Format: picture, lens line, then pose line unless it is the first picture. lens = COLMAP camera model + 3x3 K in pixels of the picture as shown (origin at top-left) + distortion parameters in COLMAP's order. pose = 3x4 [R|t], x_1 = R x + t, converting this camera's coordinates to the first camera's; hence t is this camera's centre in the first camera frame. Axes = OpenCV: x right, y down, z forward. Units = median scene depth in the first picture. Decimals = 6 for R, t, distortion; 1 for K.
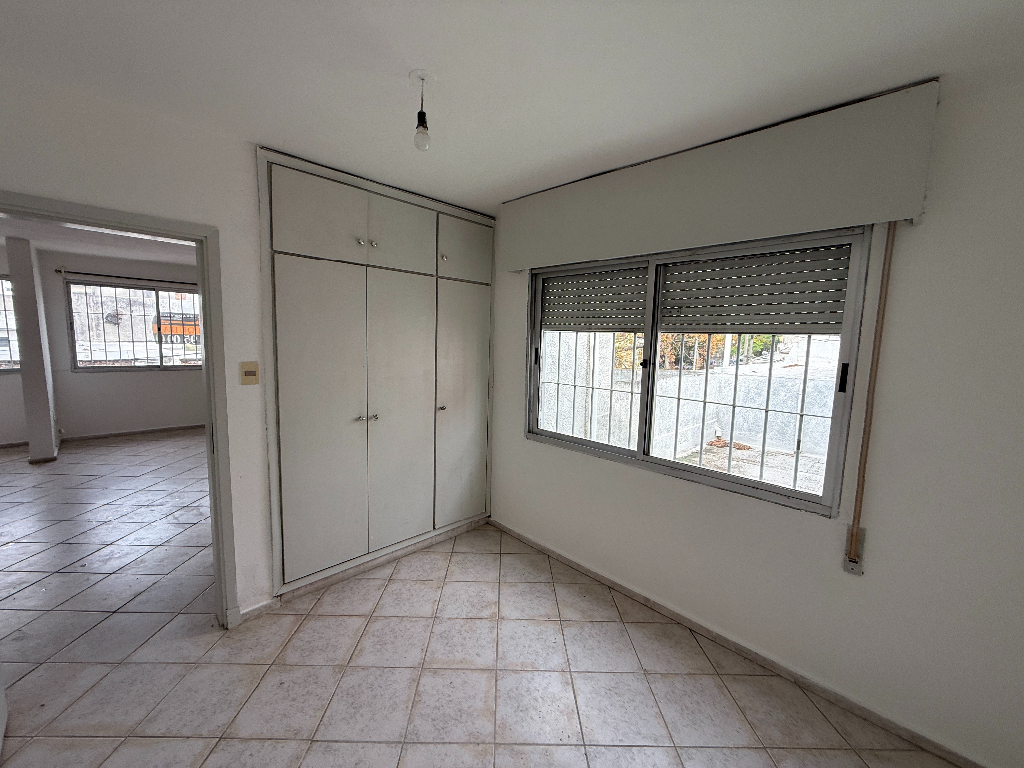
lens RADIAL K [[400.3, 0, 508.6], [0, 400.3, 384.9], [0, 0, 1]] dist [-0.014793, -0.000017]
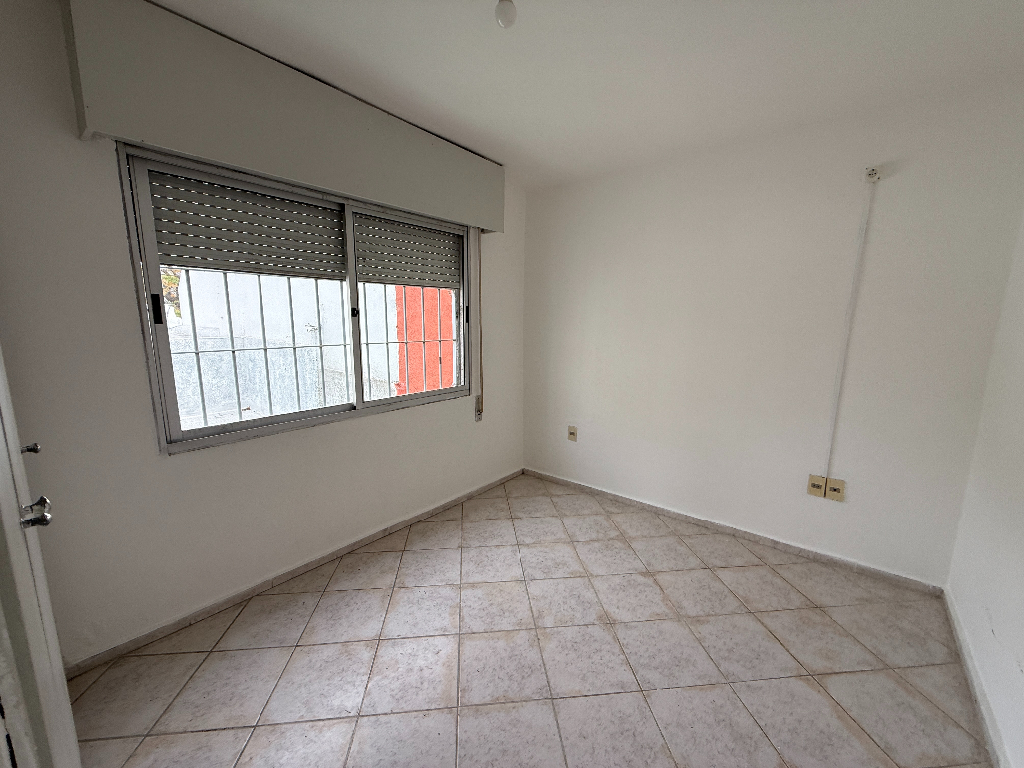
lens RADIAL K [[409.5, 0, 509.6], [0, 409.5, 382.5], [0, 0, 1]] dist [0.000449, 0.000664]
pose [[-0.097943, -0.192409, 0.976415, -0.793082], [0.090965, 0.975294, 0.201312, -0.058811], [-0.991026, 0.108537, -0.078021, 0.789063]]
